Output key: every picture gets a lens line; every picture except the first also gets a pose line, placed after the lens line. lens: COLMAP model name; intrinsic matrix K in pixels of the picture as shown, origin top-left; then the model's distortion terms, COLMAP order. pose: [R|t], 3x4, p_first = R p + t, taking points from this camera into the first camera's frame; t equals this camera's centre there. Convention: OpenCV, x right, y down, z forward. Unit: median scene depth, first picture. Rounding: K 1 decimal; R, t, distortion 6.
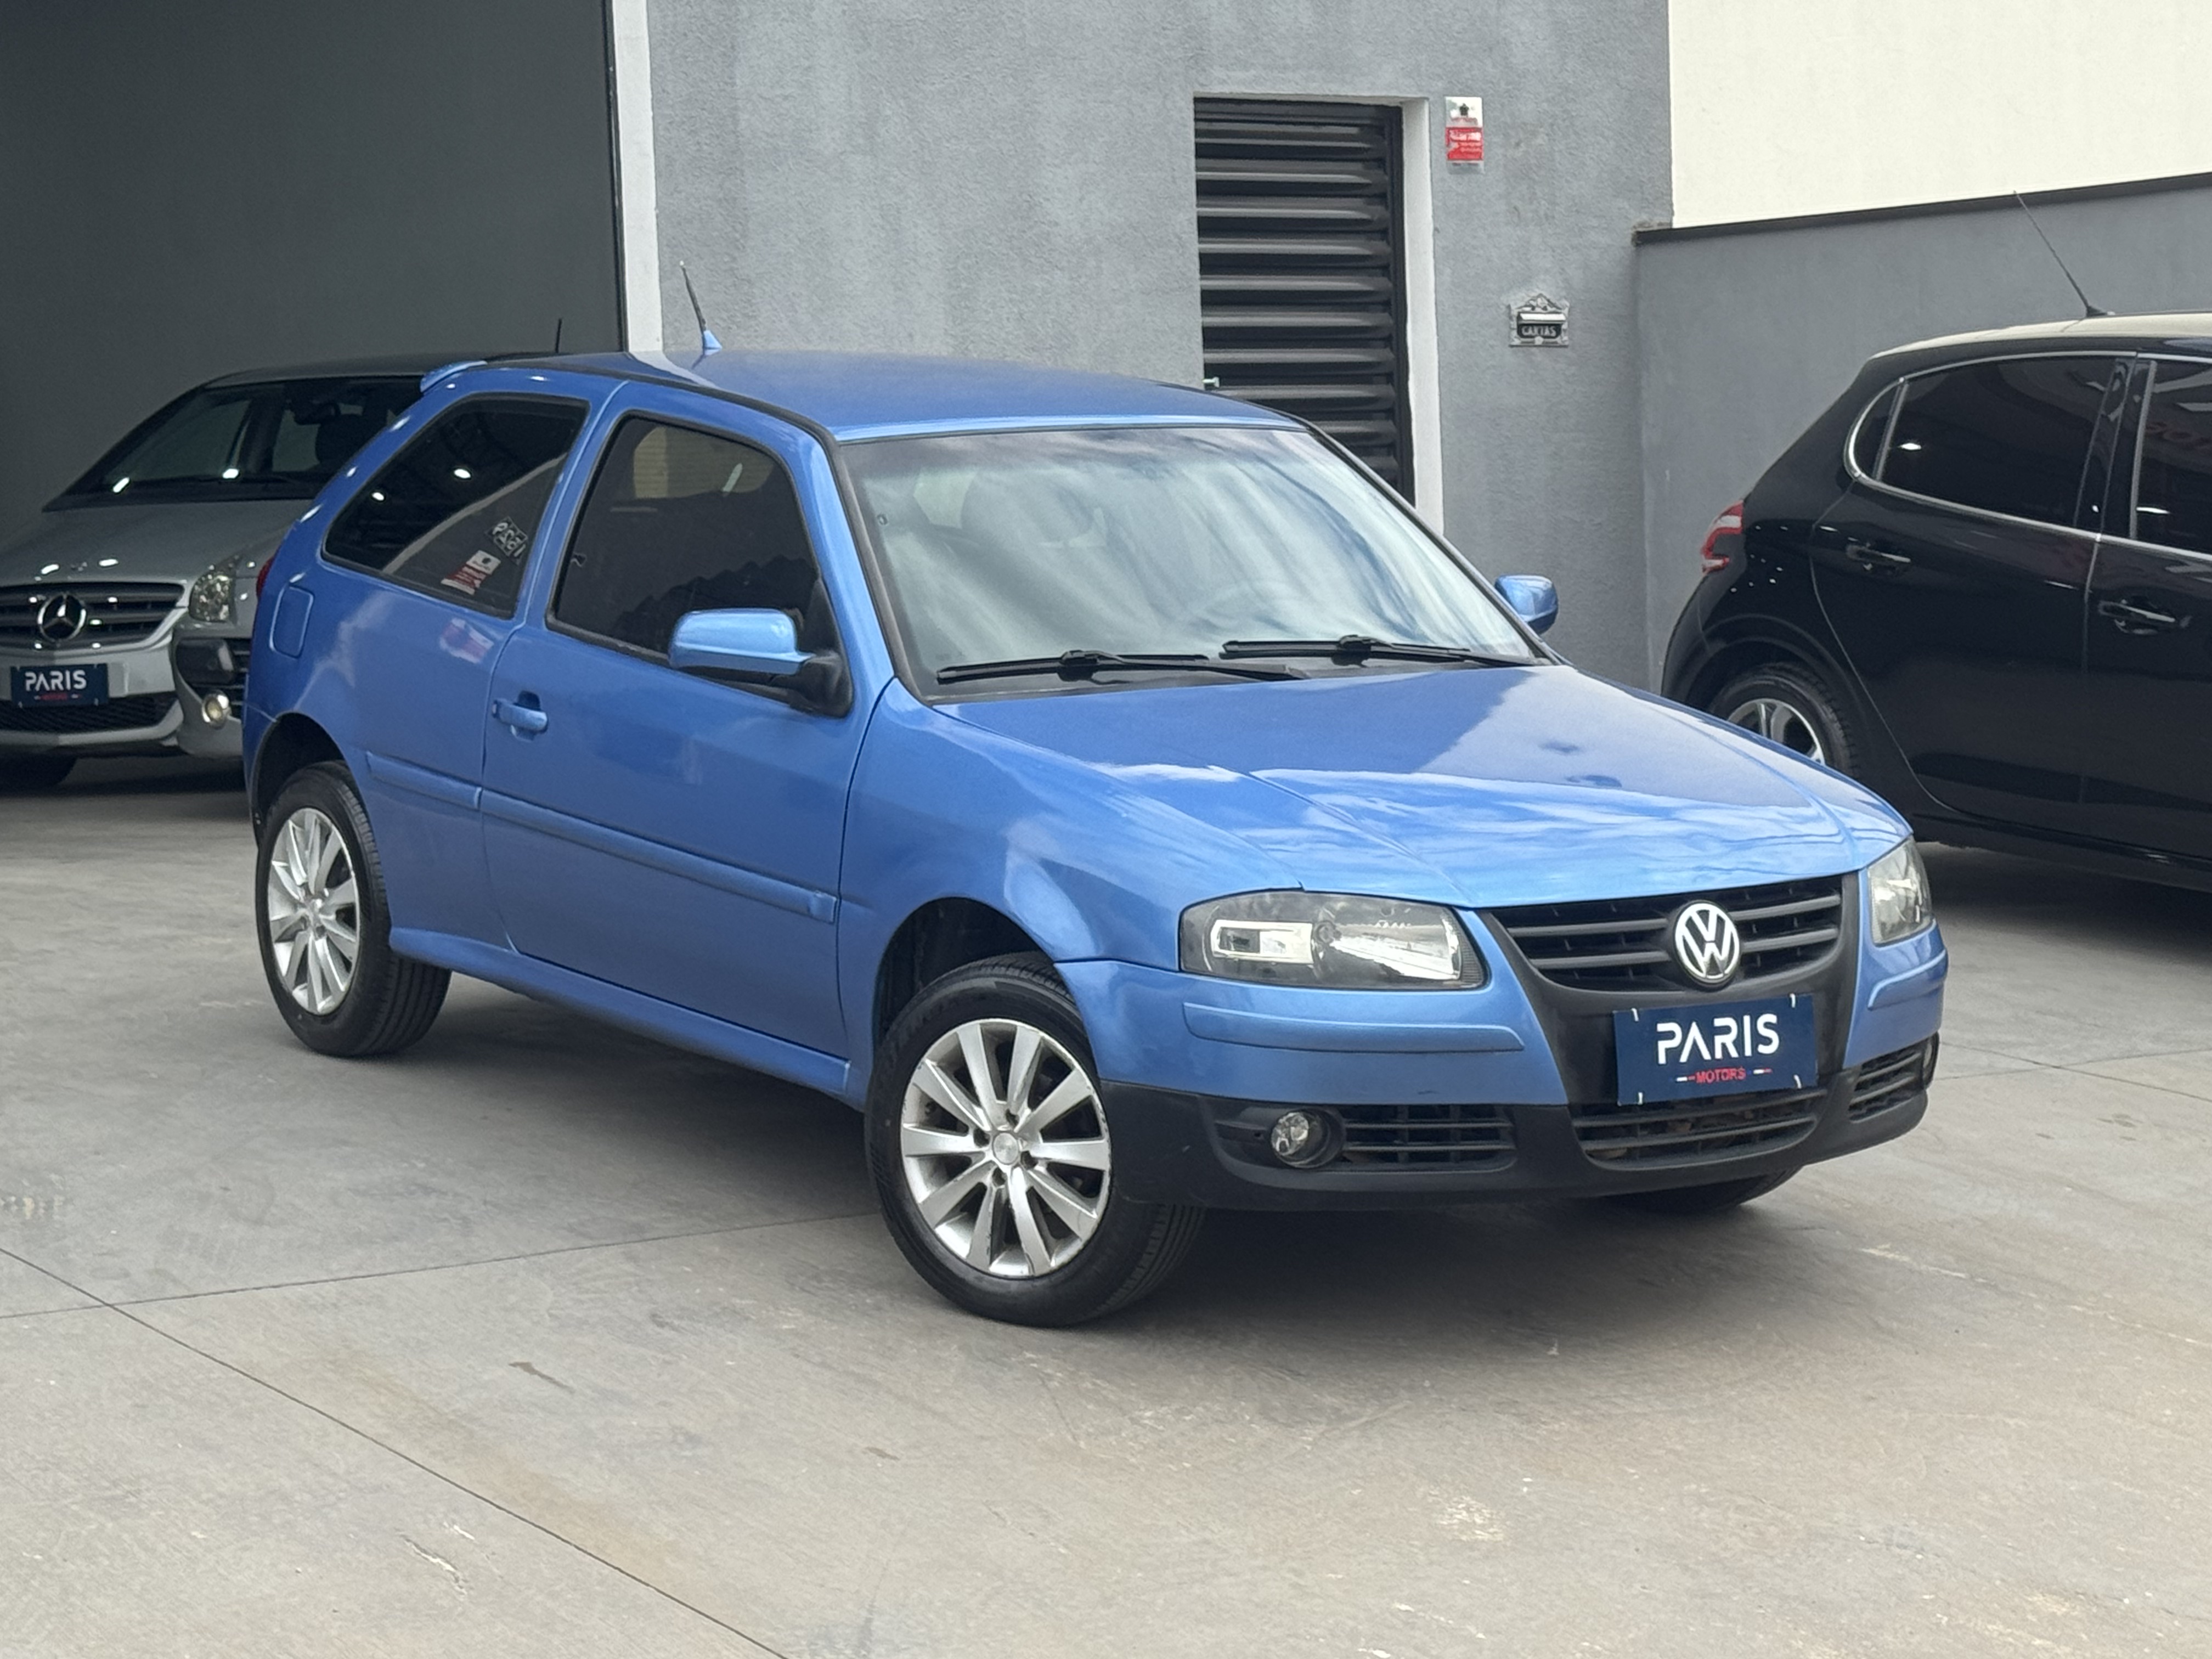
lens RADIAL K [[4809.0, 0, 1127.1], [0, 4809.0, 821.8], [0, 0, 1]] dist [0.127508, 0.037296]
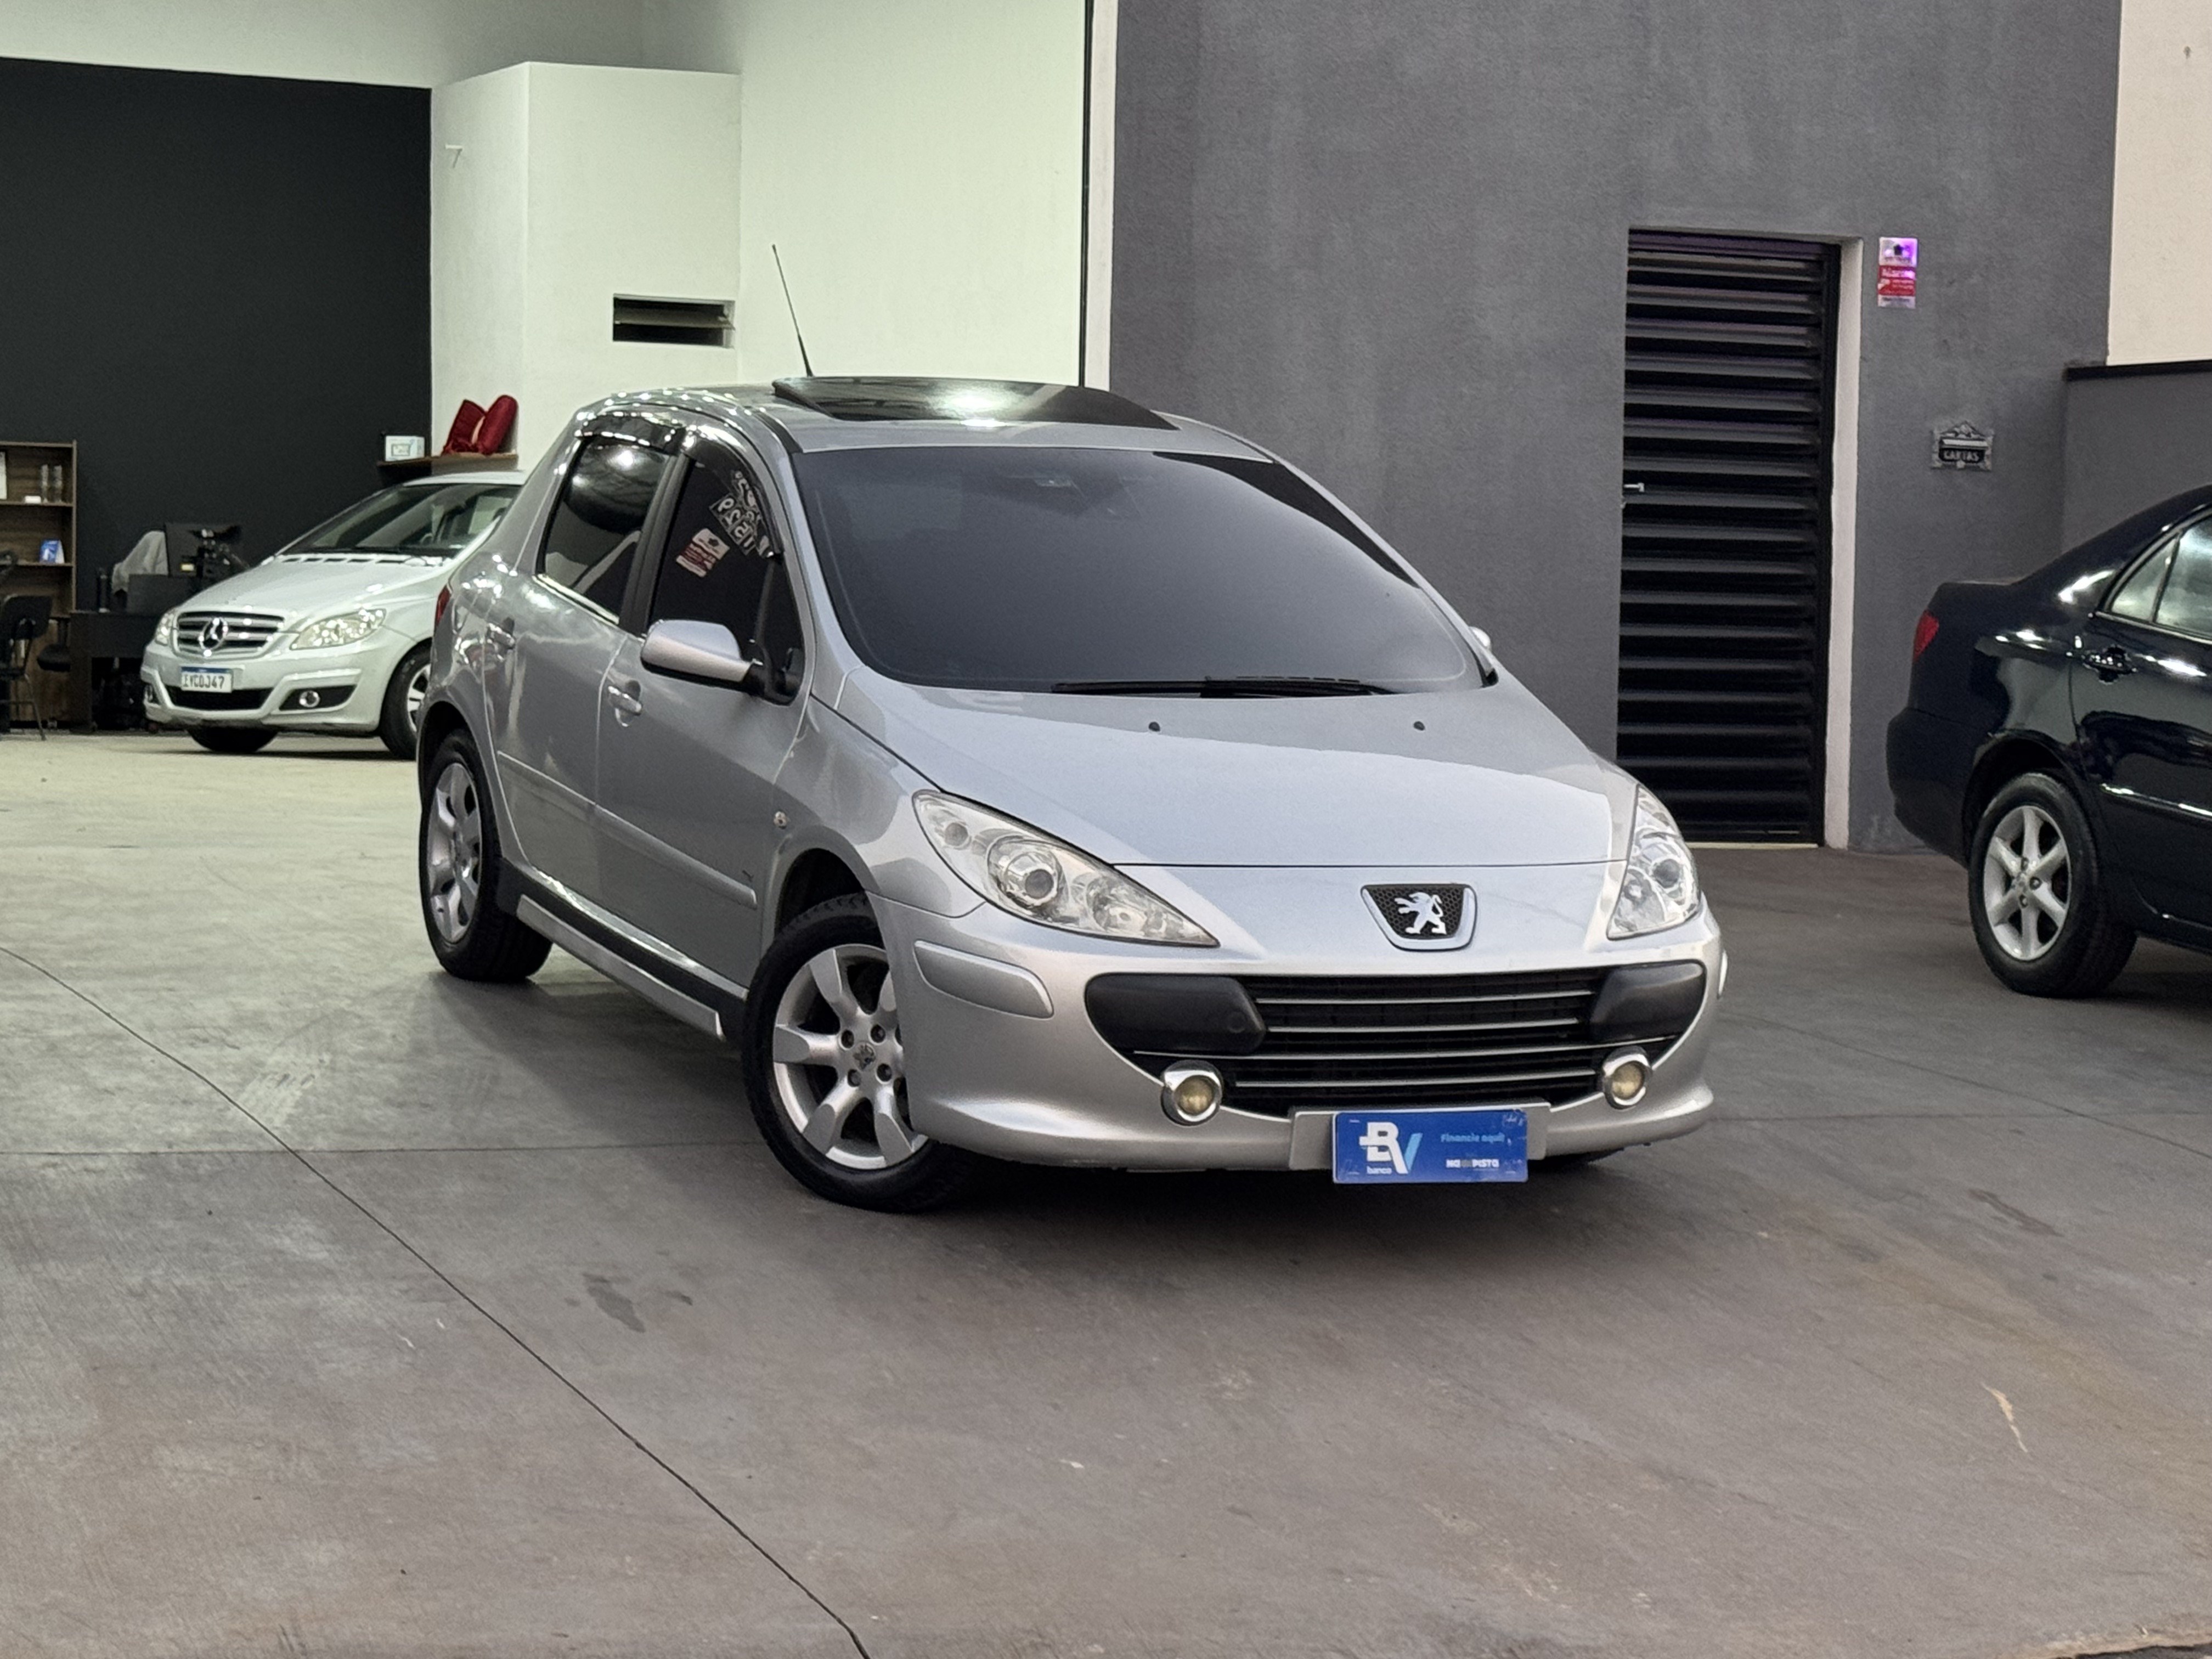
lens RADIAL K [[4729.3, 0, 1109.6], [0, 4729.3, 824.7], [0, 0, 1]] dist [0.126834, 0.104278]
pose [[0.978696, 0.063419, -0.195273, 0.120559], [-0.067373, 0.997634, -0.013668, 0.009094], [0.193944, 0.026533, 0.980654, -0.088850]]
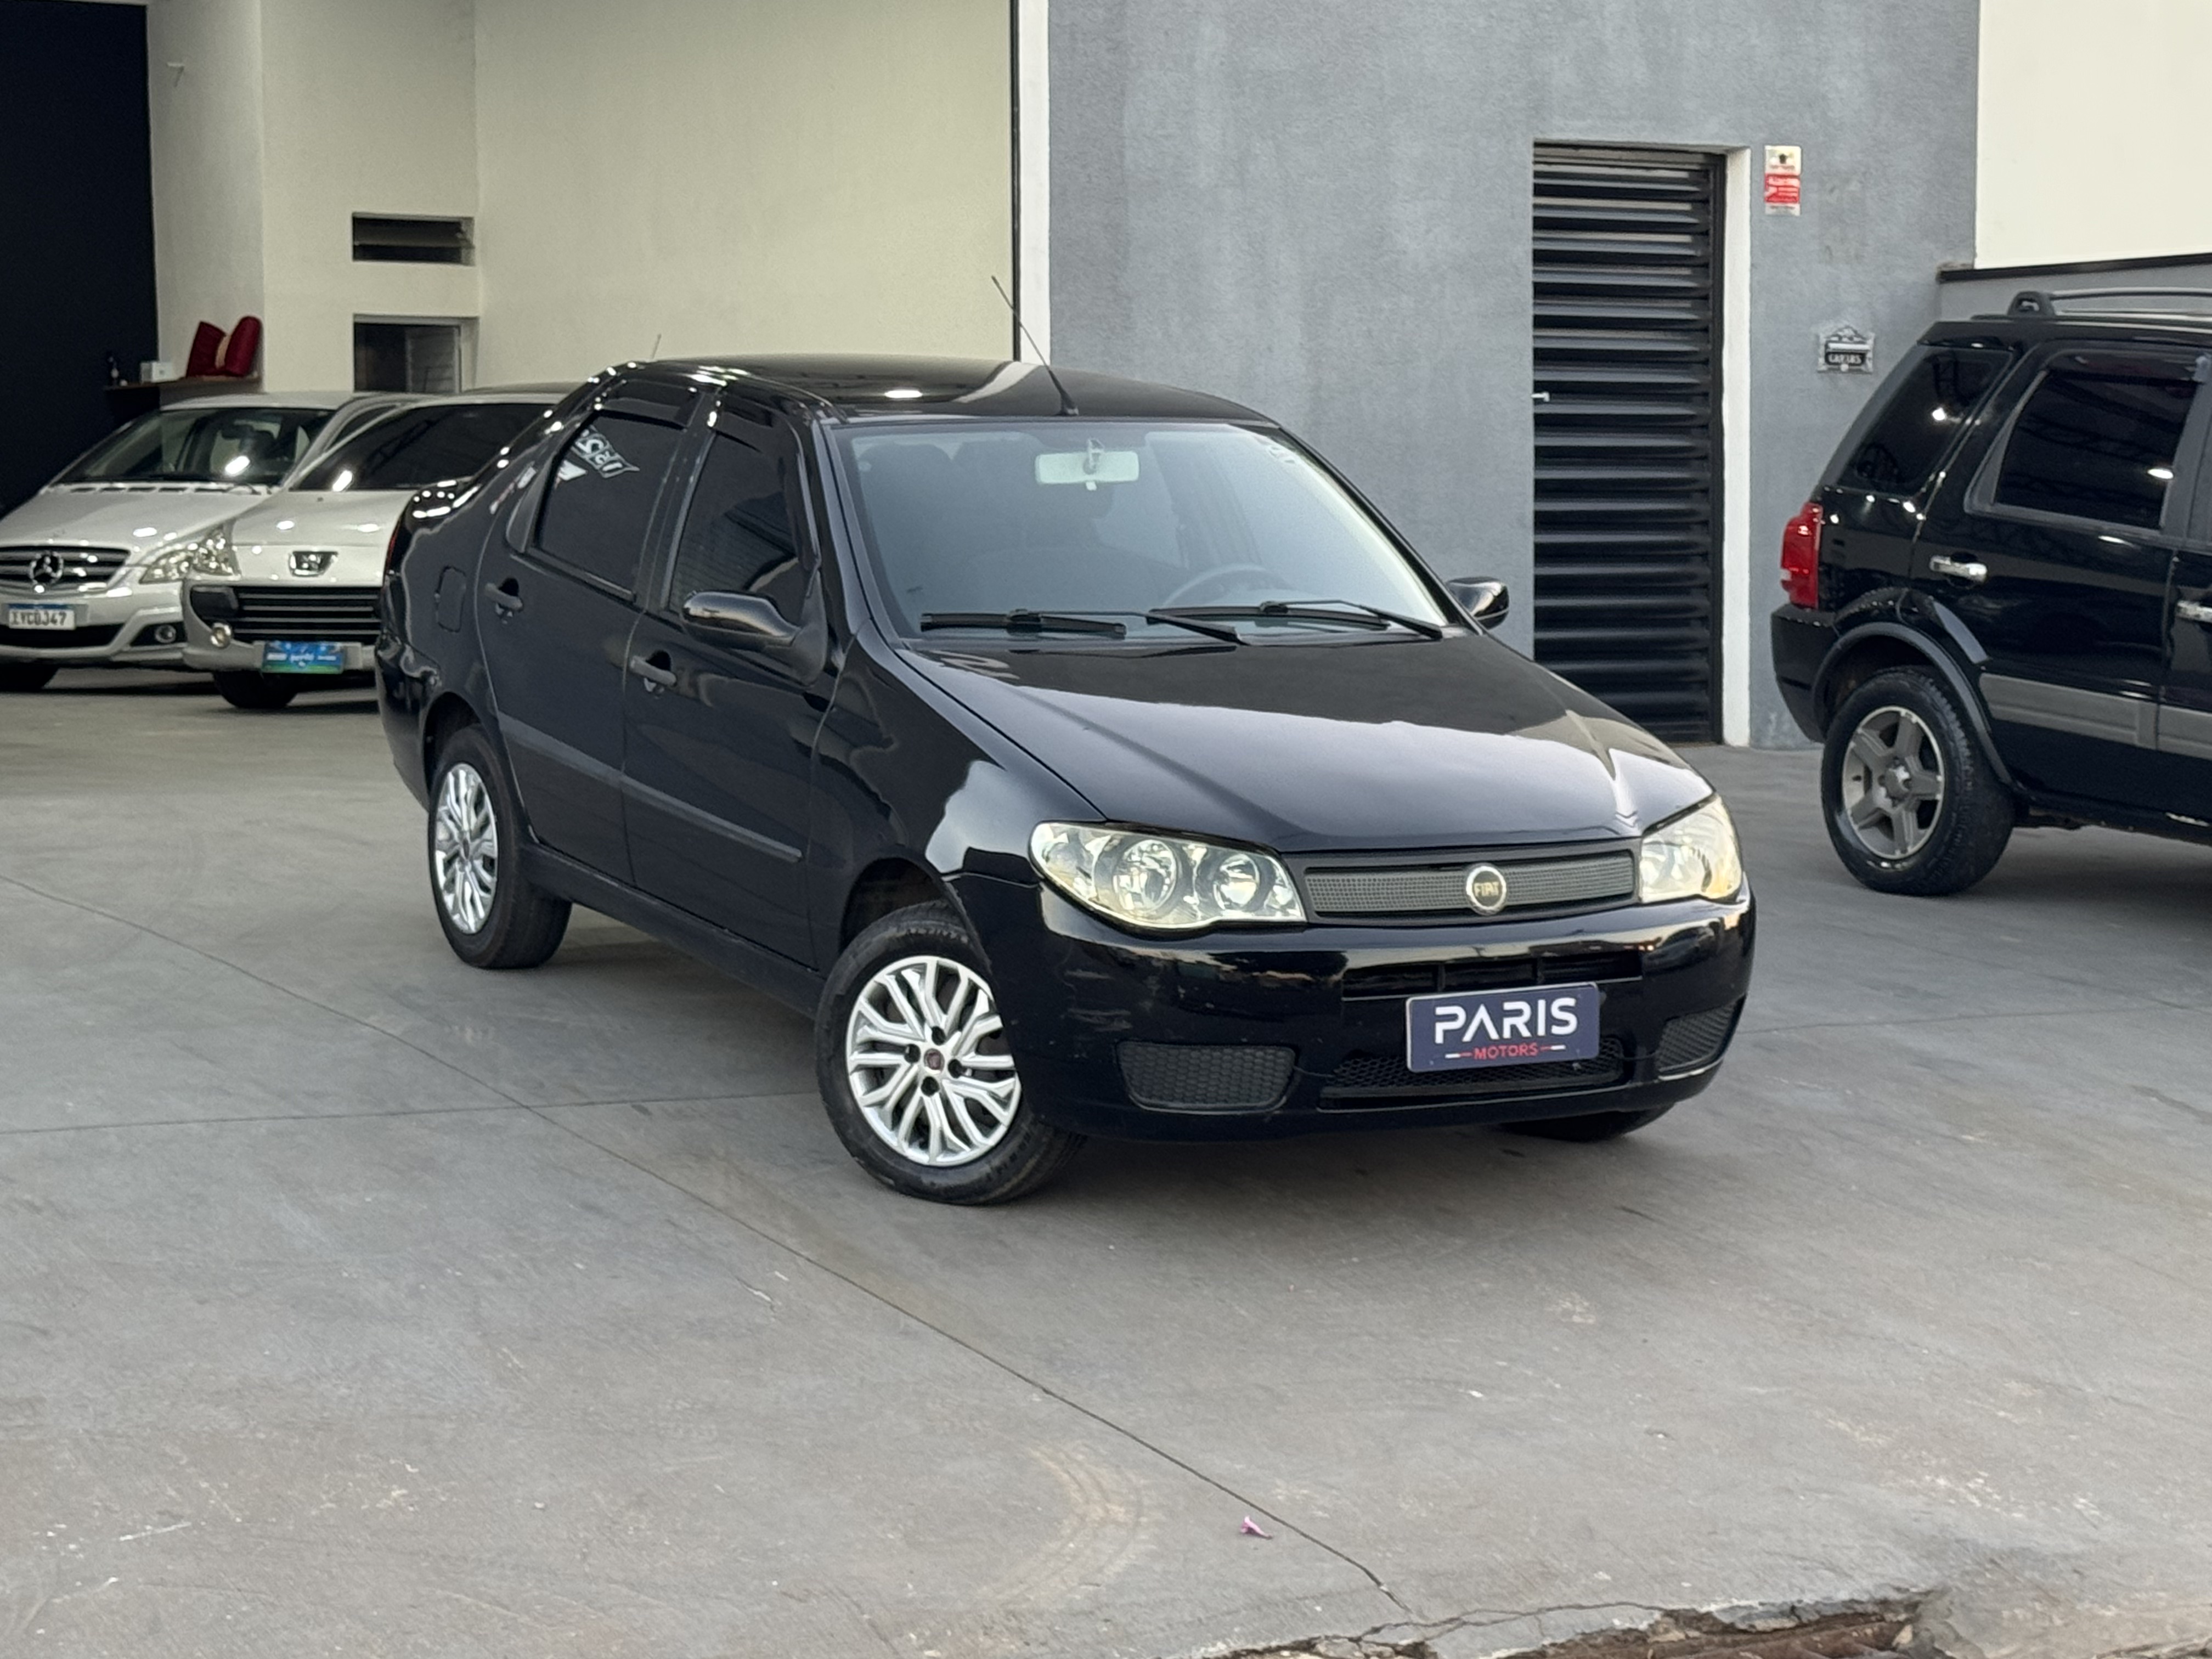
lens RADIAL K [[4696.1, 0, 1101.9], [0, 4696.1, 831.1], [0, 0, 1]] dist [0.114258, 0.190773]
pose [[0.994246, 0.038775, -0.099856, 0.030127], [-0.038436, 0.999247, 0.005317, 0.008248], [0.099987, -0.001448, 0.994988, -0.105214]]
